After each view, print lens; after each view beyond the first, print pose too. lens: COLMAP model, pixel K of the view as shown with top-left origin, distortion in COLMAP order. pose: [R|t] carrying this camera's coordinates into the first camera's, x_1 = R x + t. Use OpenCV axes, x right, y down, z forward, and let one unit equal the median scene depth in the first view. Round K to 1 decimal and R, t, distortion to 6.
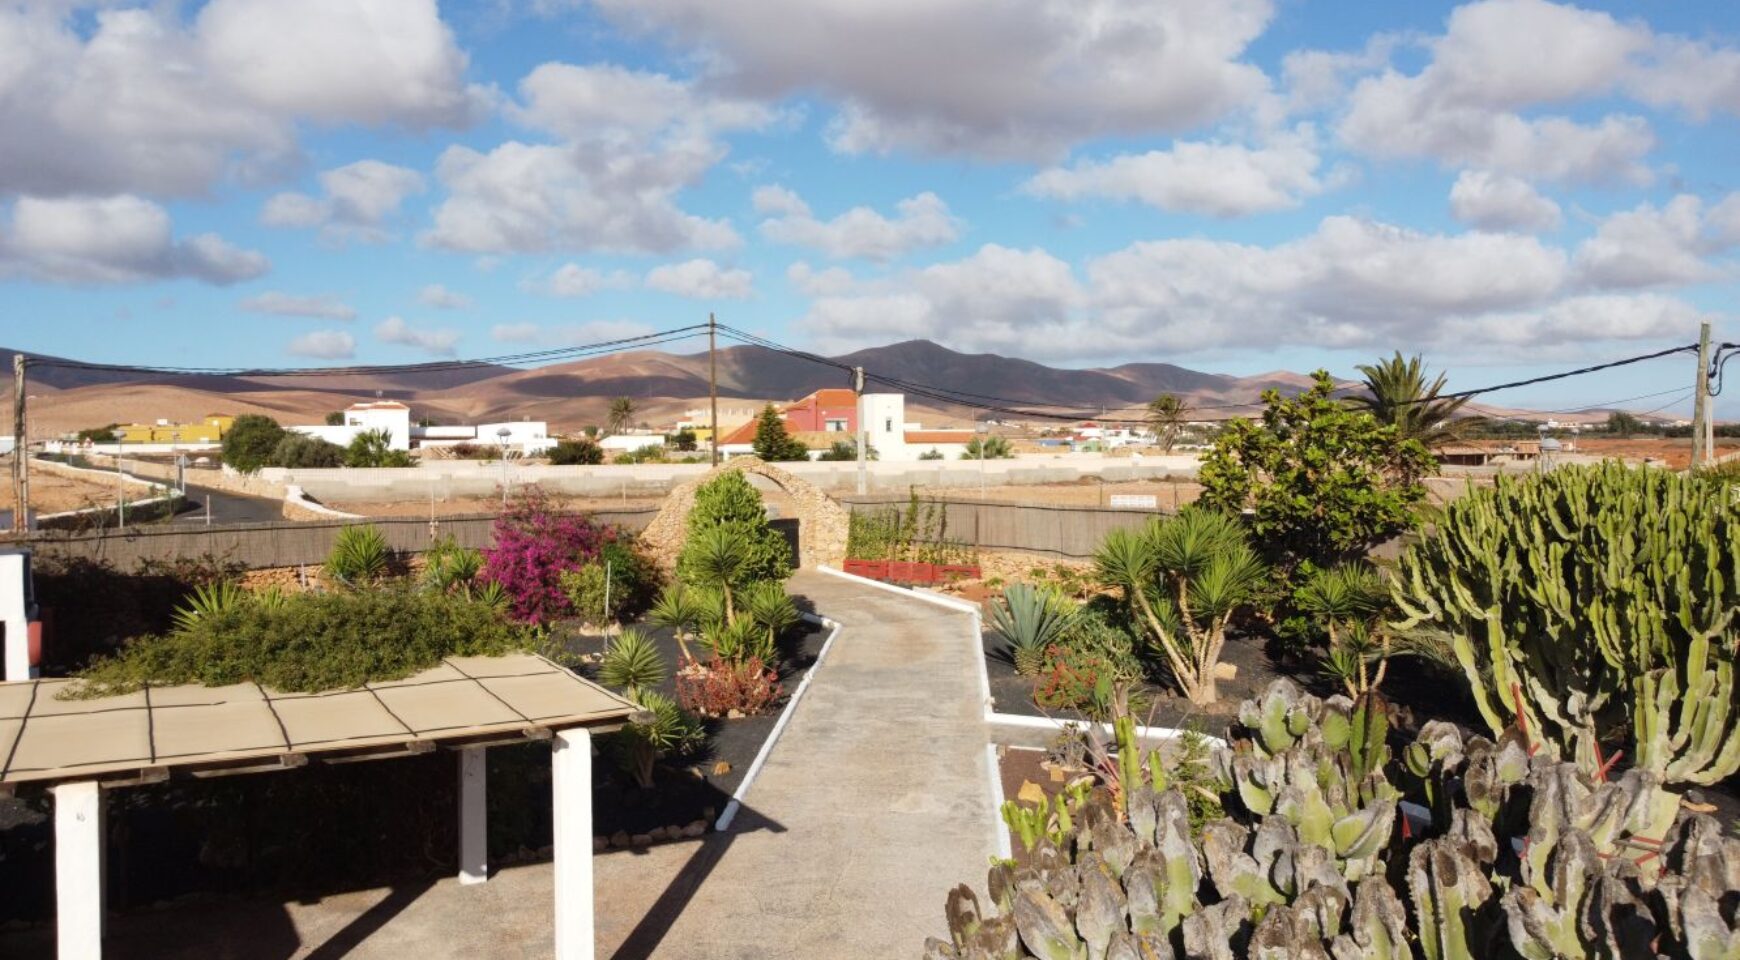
lens RADIAL K [[1317.7, 0, 872.2], [0, 1317.7, 475.1], [0, 0, 1]] dist [-0.013301, 0.007360]
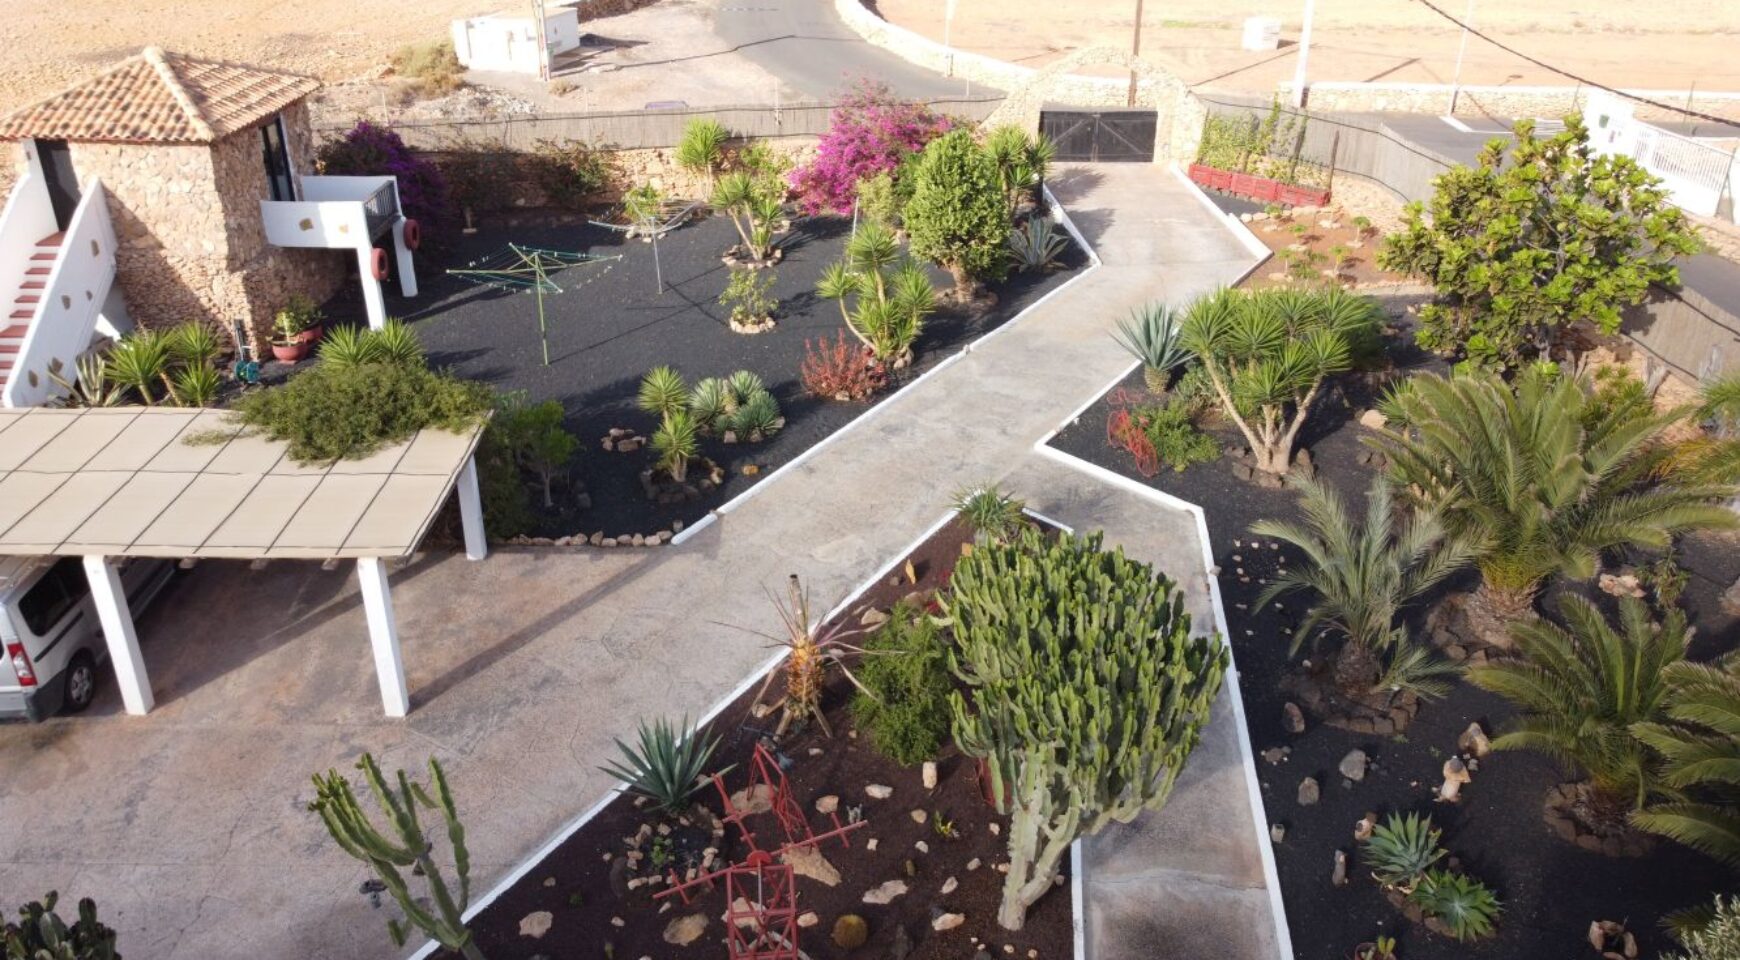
lens RADIAL K [[1317.7, 0, 869.5], [0, 1317.7, 476.0], [0, 0, 1]] dist [-0.013301, 0.007360]
pose [[0.874404, 0.240113, -0.421620, 0.238480], [-0.031153, 0.894954, 0.445070, -0.156010], [0.484198, -0.376036, 0.790031, 0.020259]]
